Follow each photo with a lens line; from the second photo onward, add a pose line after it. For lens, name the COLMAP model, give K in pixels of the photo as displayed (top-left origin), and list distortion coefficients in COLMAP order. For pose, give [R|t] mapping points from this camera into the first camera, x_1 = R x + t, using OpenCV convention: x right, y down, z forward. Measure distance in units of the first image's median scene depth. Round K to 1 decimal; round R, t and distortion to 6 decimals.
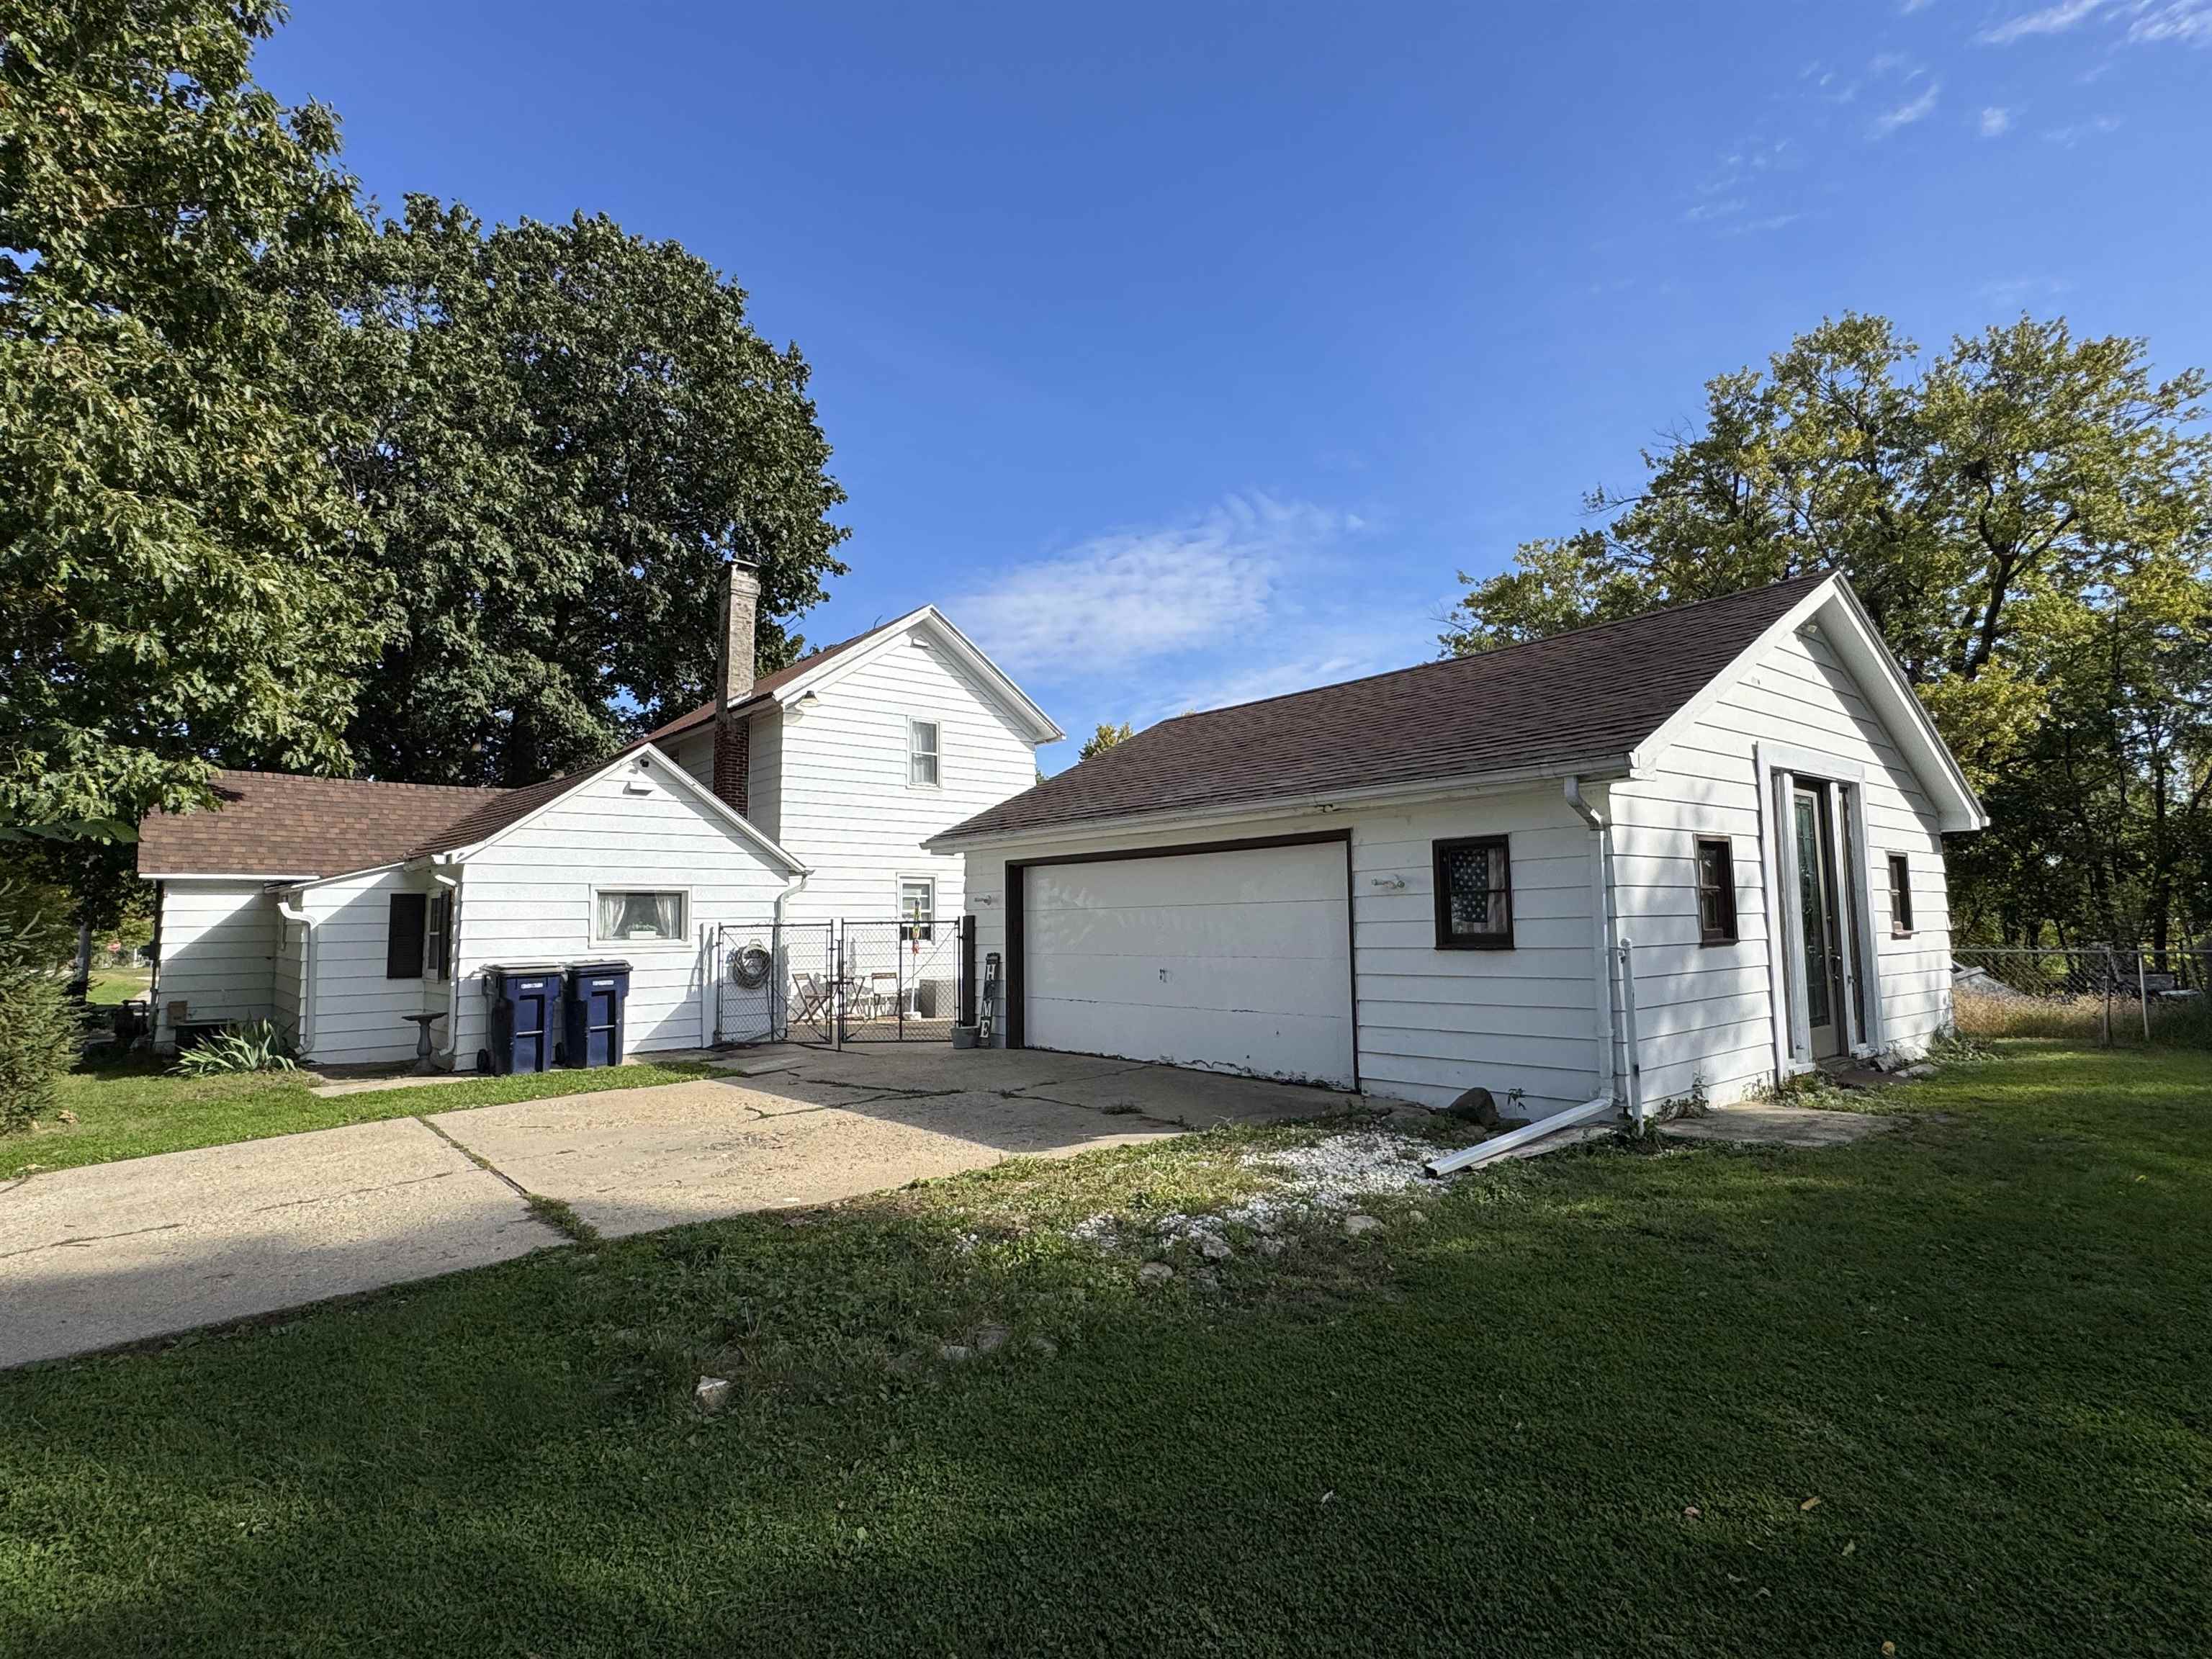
lens RADIAL K [[1133.7, 0, 1100.9], [0, 1133.7, 832.6], [0, 0, 1]] dist [-0.001198, -0.000065]
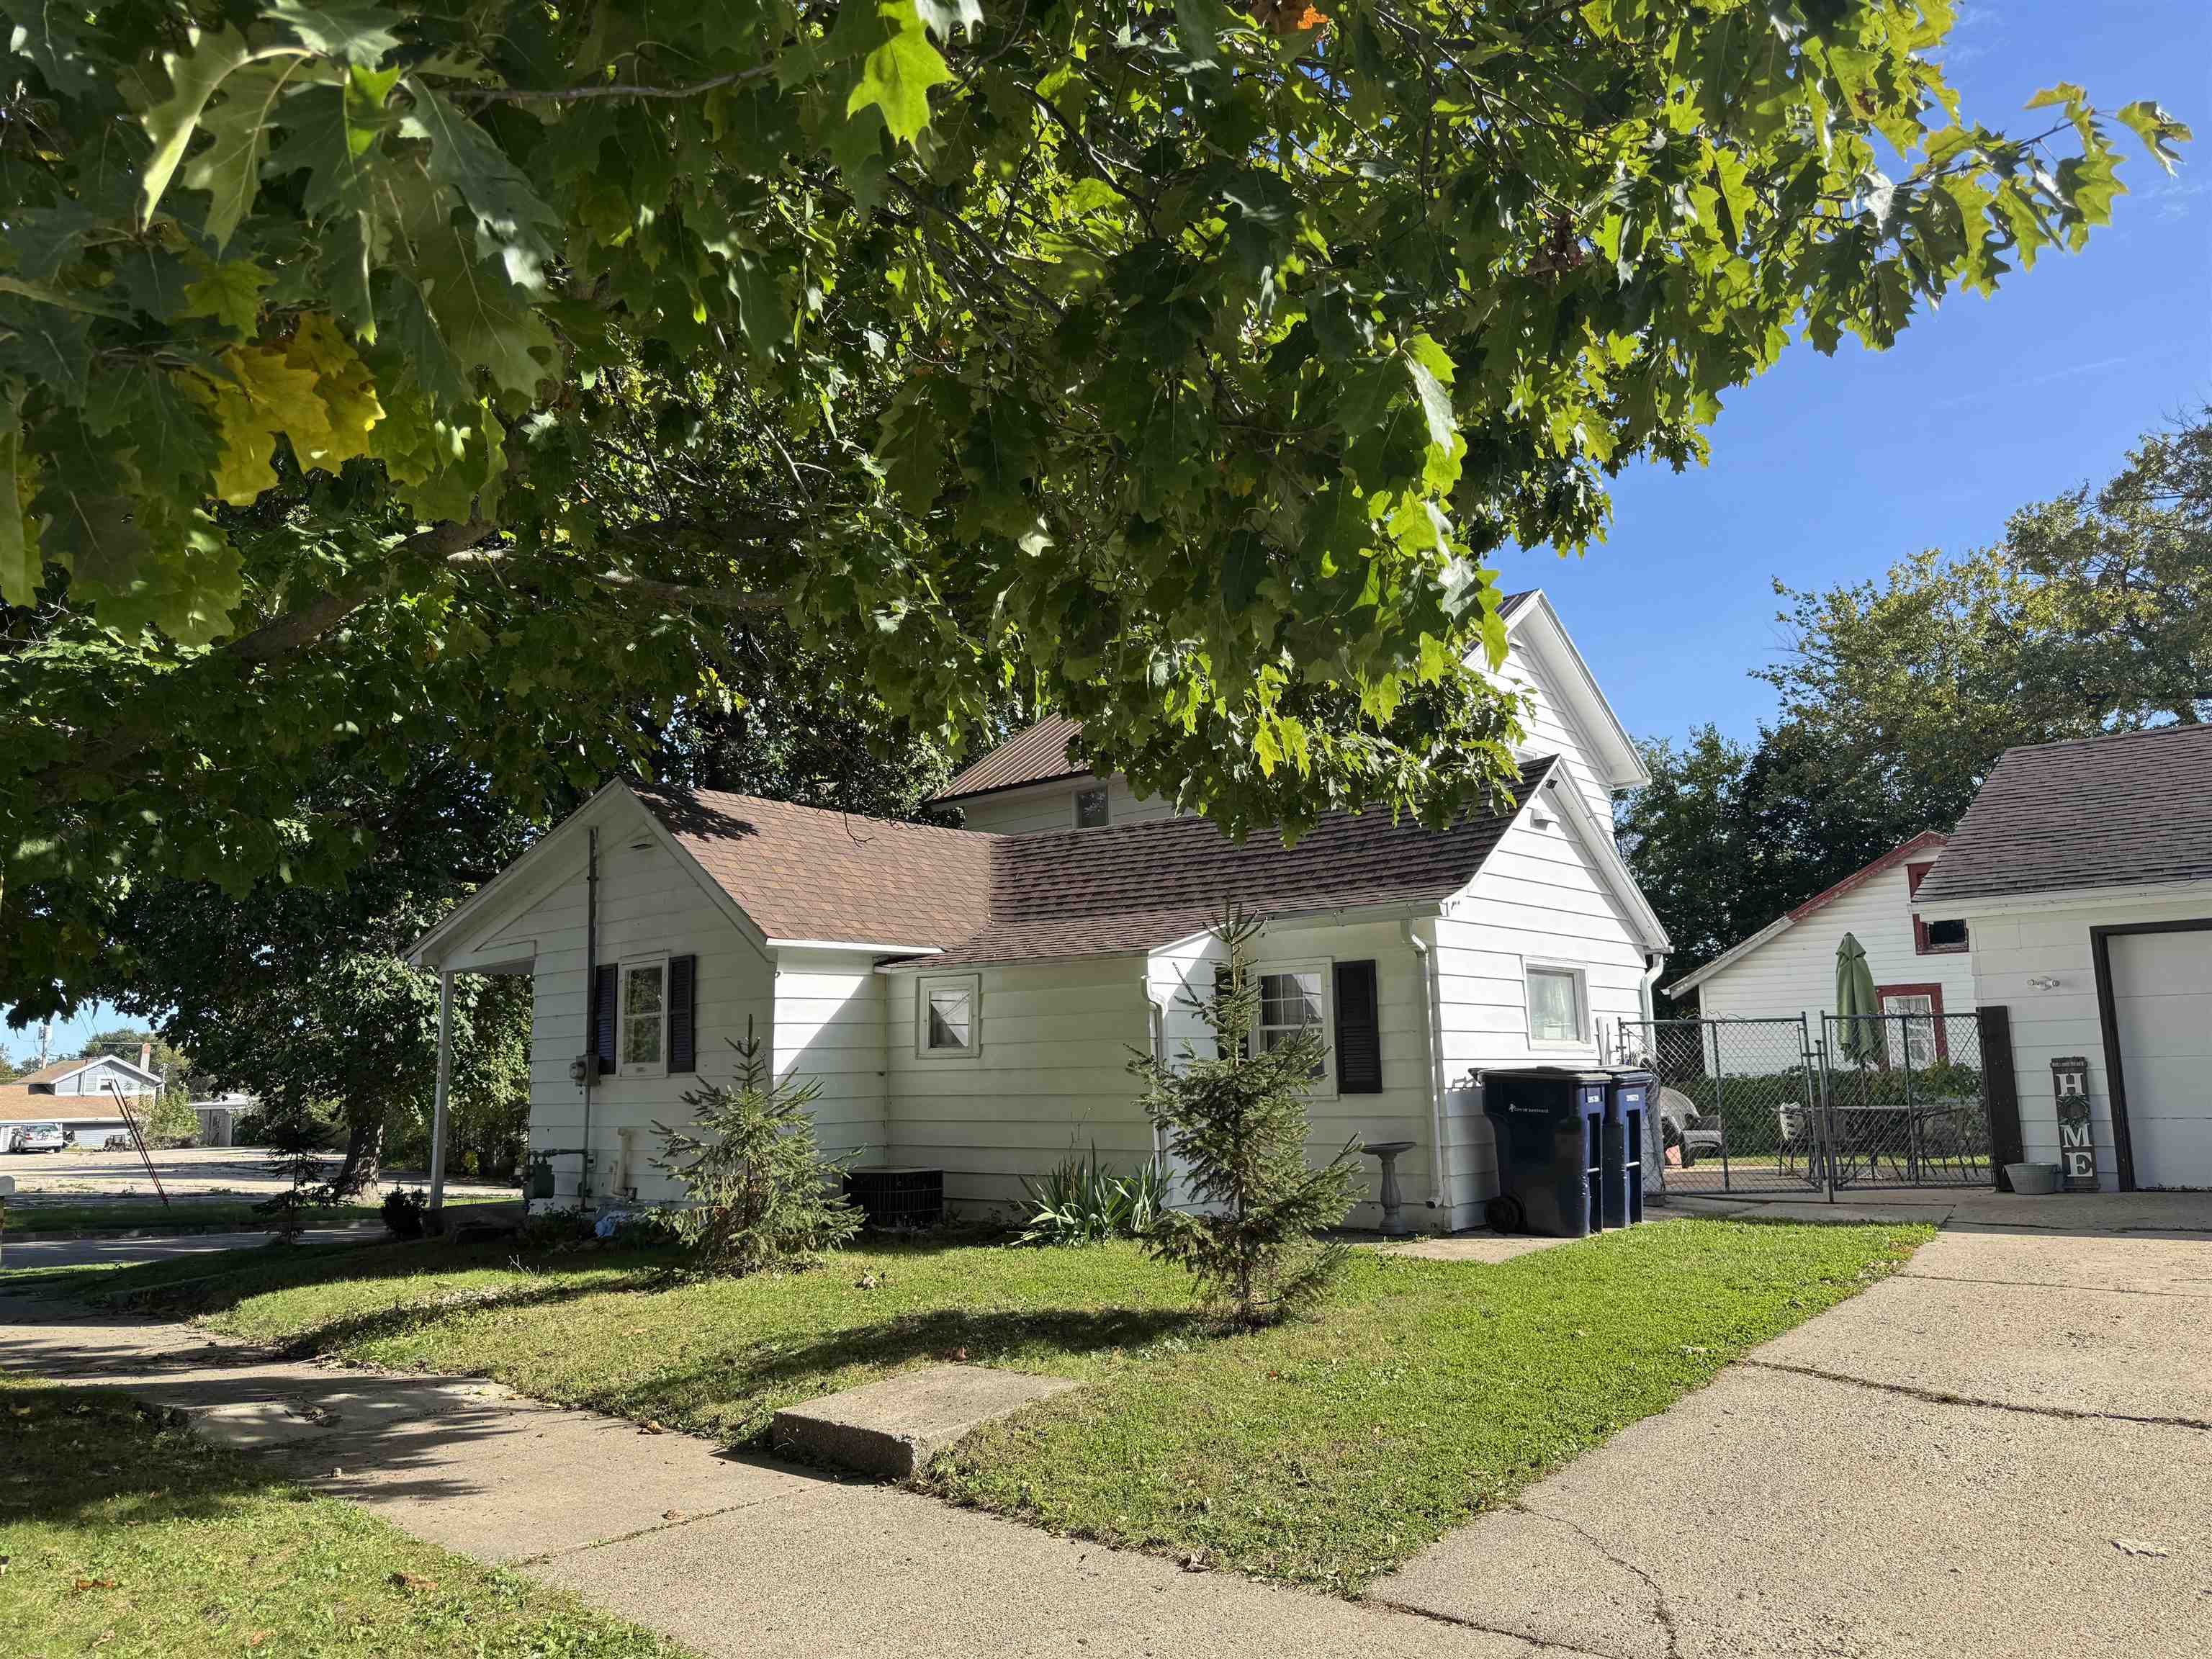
lens RADIAL K [[1545.6, 0, 1105.4], [0, 1545.6, 870.8], [0, 0, 1]] dist [-0.002440, -0.001962]
pose [[0.991622, 0.014919, 0.128307, -0.757147], [-0.007391, 0.998234, -0.058944, 0.048042], [-0.128959, 0.057502, 0.989981, 0.112486]]
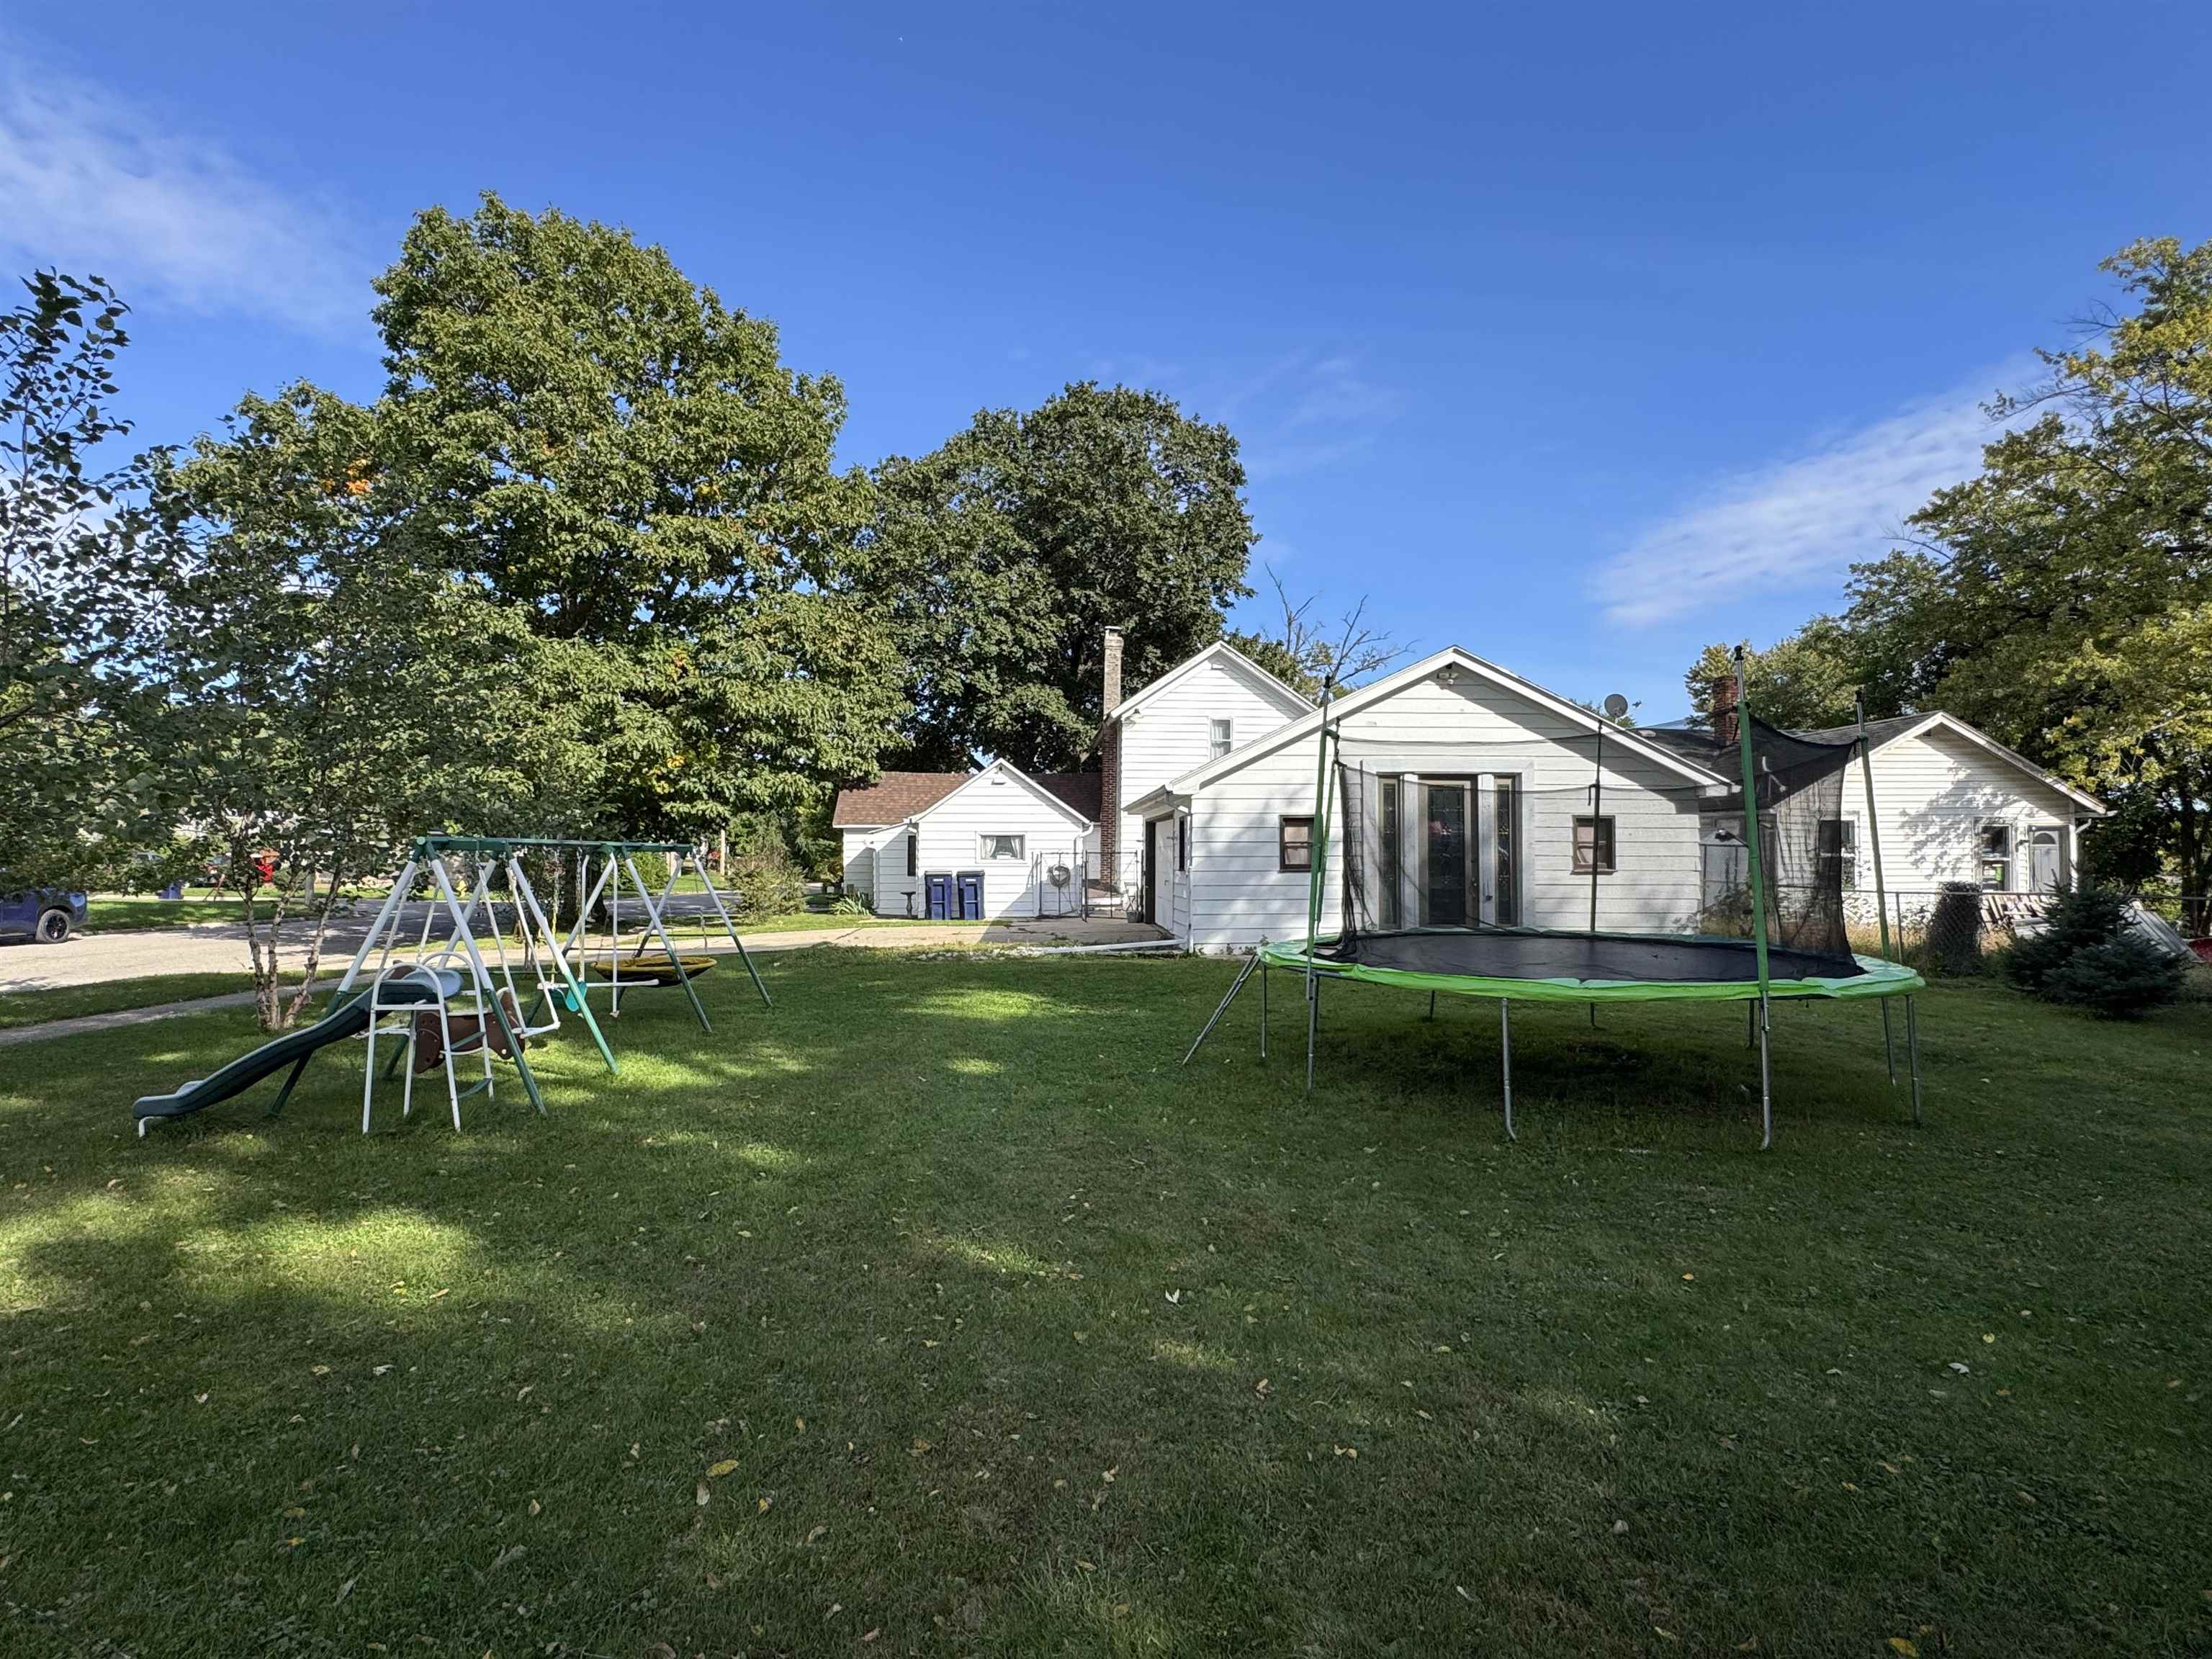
lens RADIAL K [[1133.7, 0, 1100.9], [0, 1133.7, 832.6], [0, 0, 1]] dist [-0.001198, -0.000065]
pose [[0.809064, 0.000804, -0.587719, 0.826045], [0.038029, 0.997832, 0.053716, -0.046805], [0.586488, -0.065810, 0.807280, -0.440460]]
